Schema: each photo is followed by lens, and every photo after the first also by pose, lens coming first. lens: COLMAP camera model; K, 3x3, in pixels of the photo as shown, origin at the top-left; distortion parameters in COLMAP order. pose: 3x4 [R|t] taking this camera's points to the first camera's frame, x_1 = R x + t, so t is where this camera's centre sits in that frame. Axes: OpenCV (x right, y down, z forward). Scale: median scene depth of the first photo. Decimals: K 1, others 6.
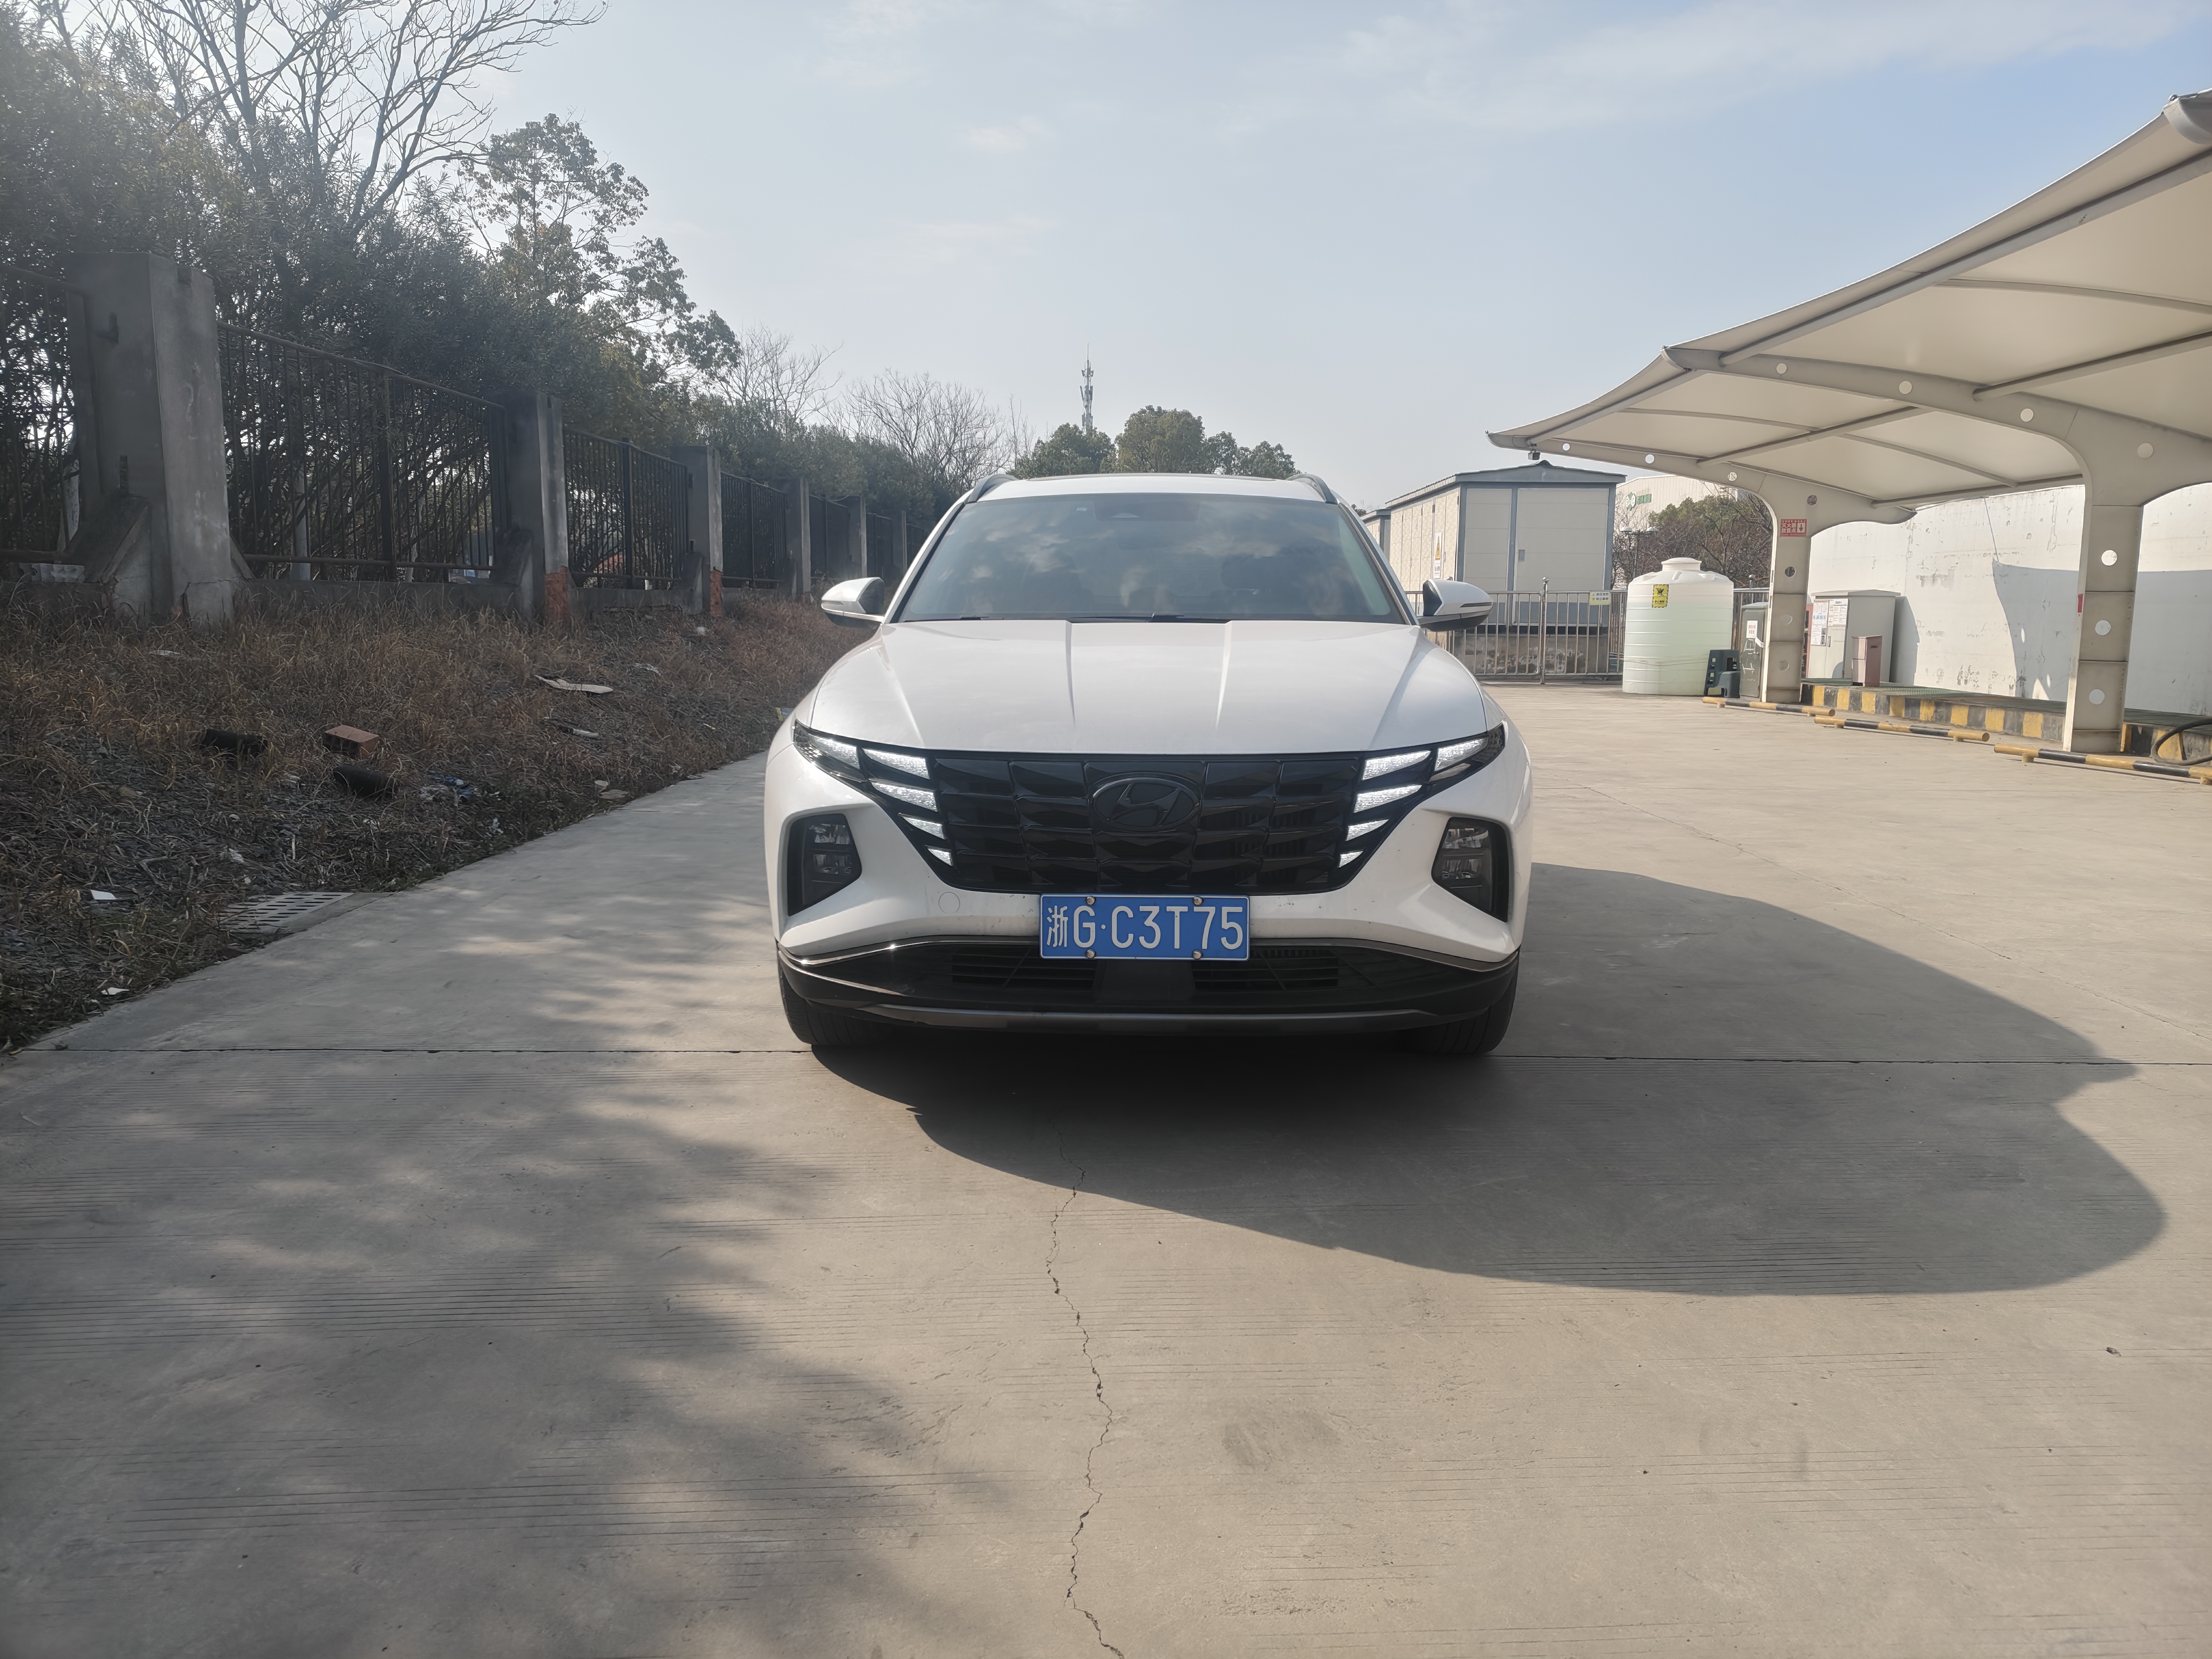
lens RADIAL K [[1496.7, 0, 1101.9], [0, 1496.7, 839.4], [0, 0, 1]] dist [0.044512, -0.040513]
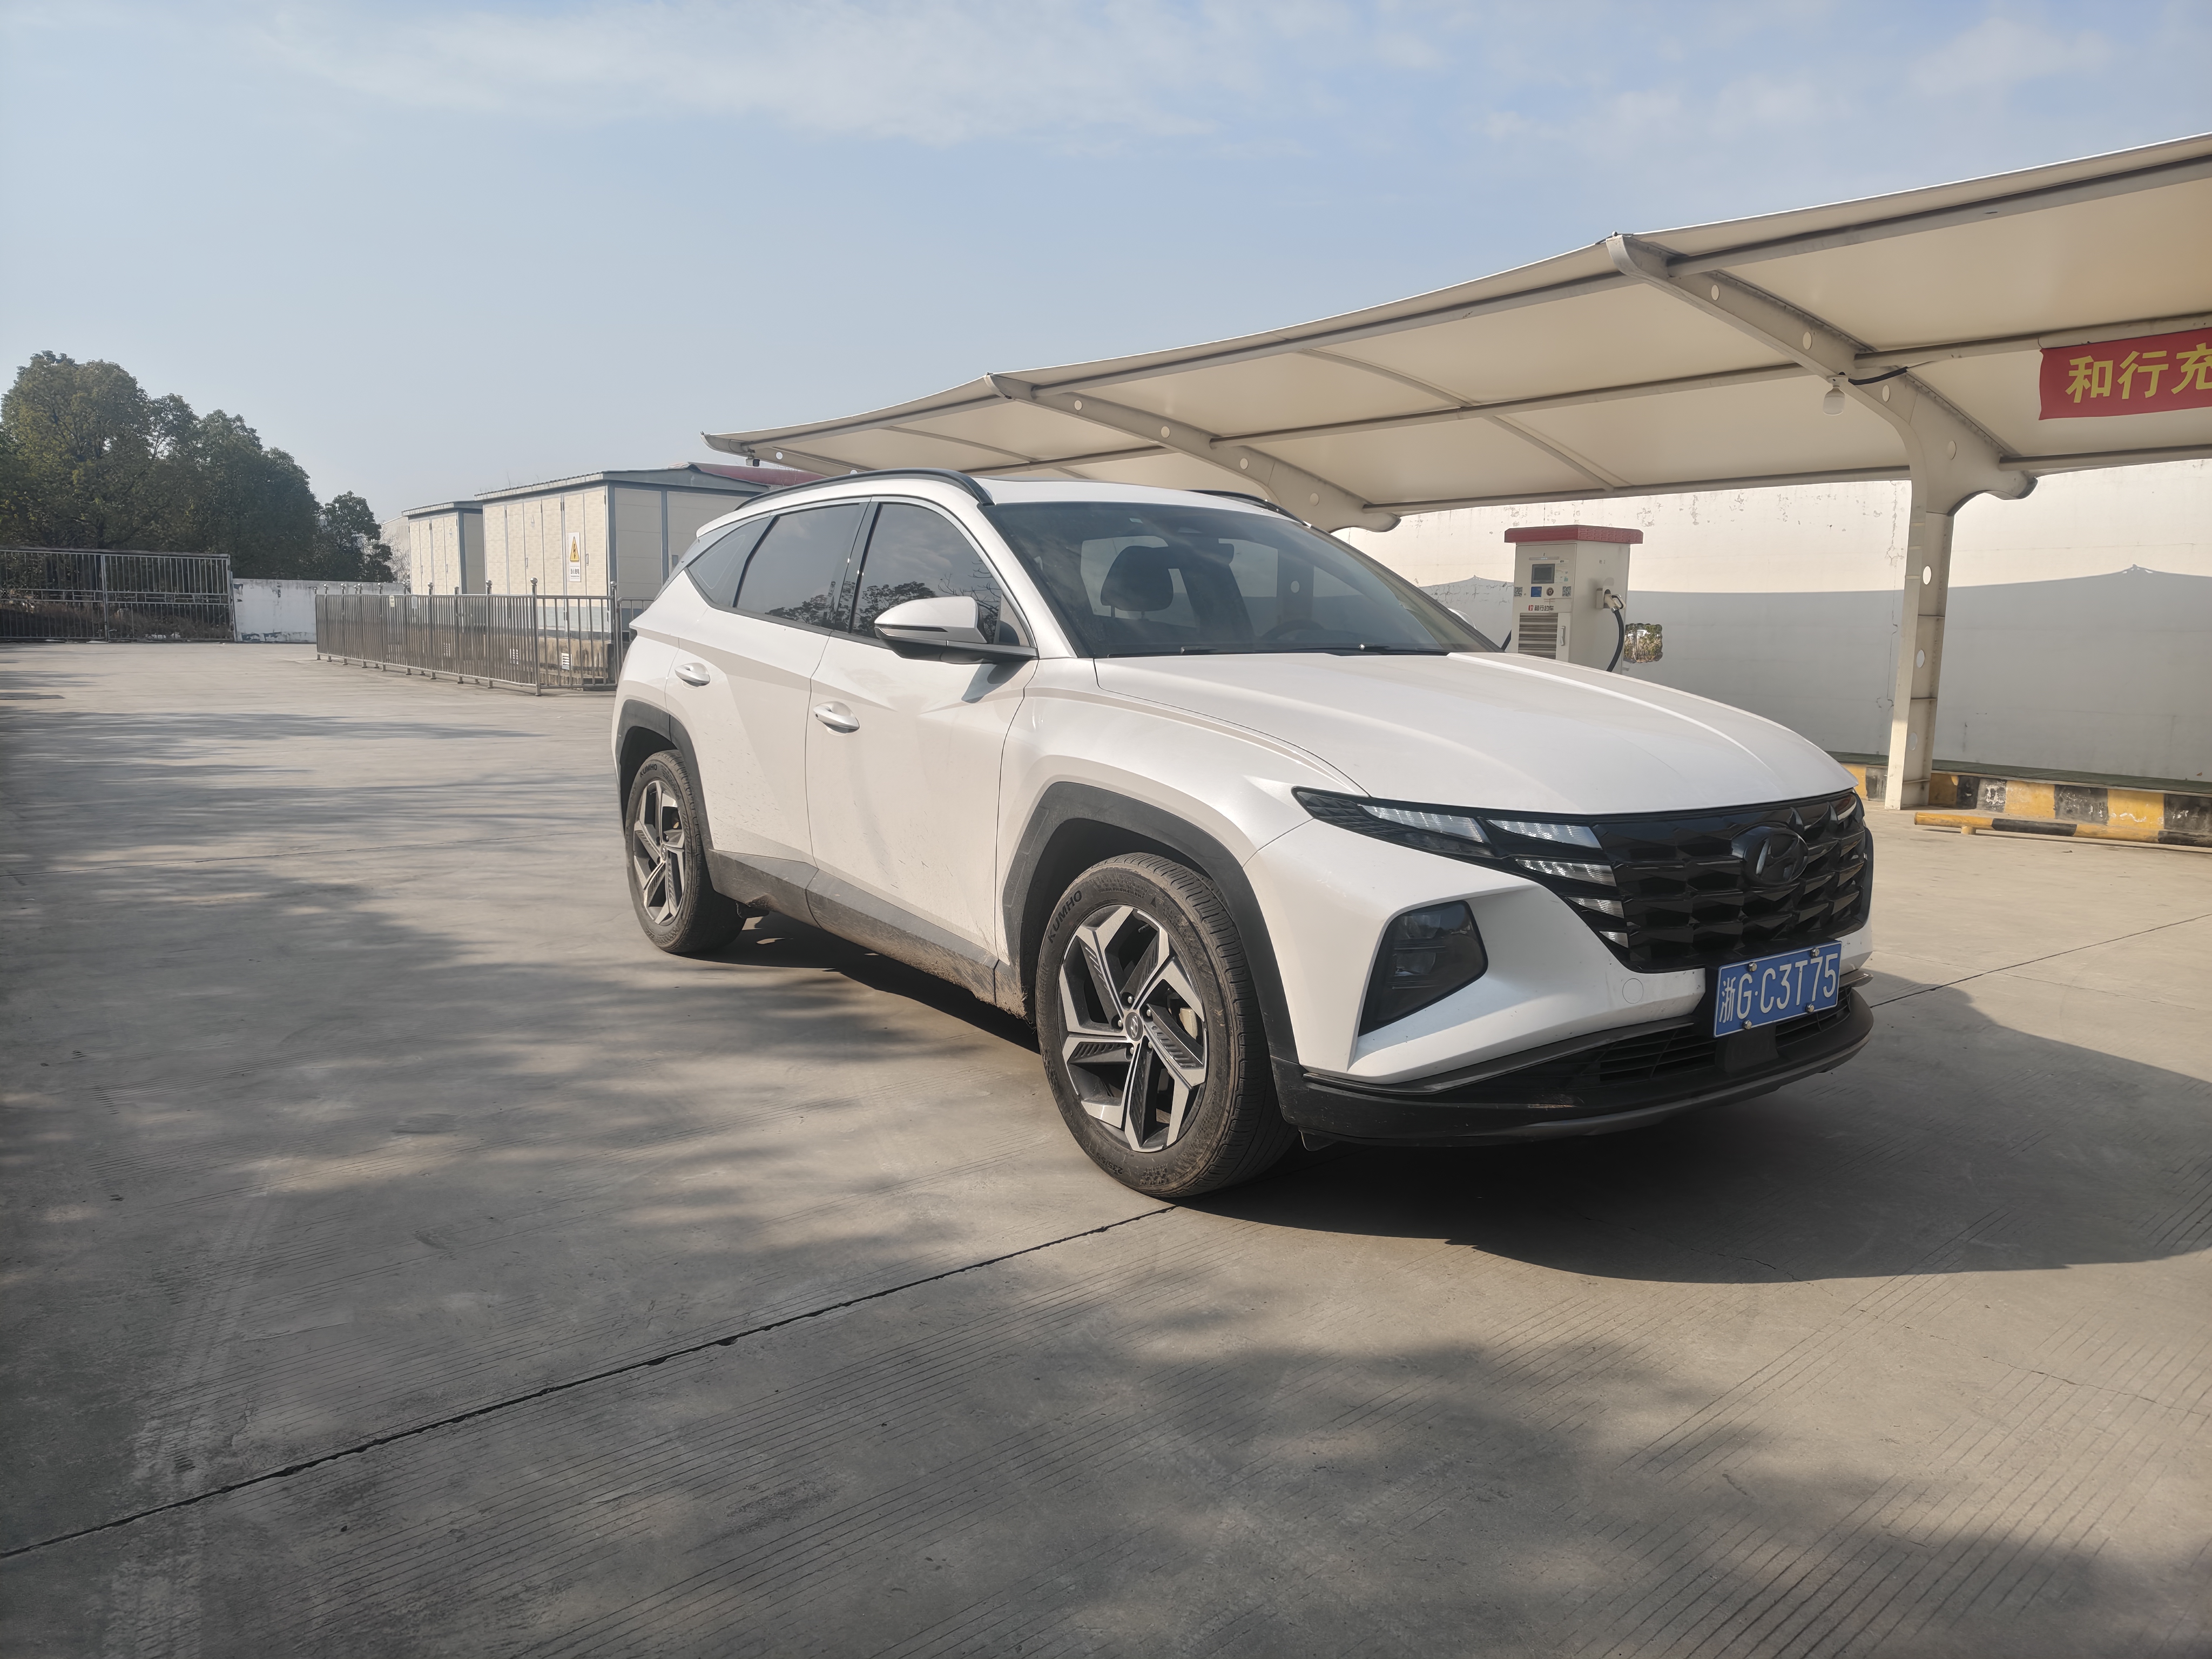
lens RADIAL K [[1496.7, 0, 1104.2], [0, 1496.7, 834.9], [0, 0, 1]] dist [0.044512, -0.040513]
pose [[0.790707, -0.081178, 0.606789, -0.759883], [0.083635, 0.996200, 0.024291, -0.082923], [-0.606455, 0.031542, 0.794492, 0.435101]]
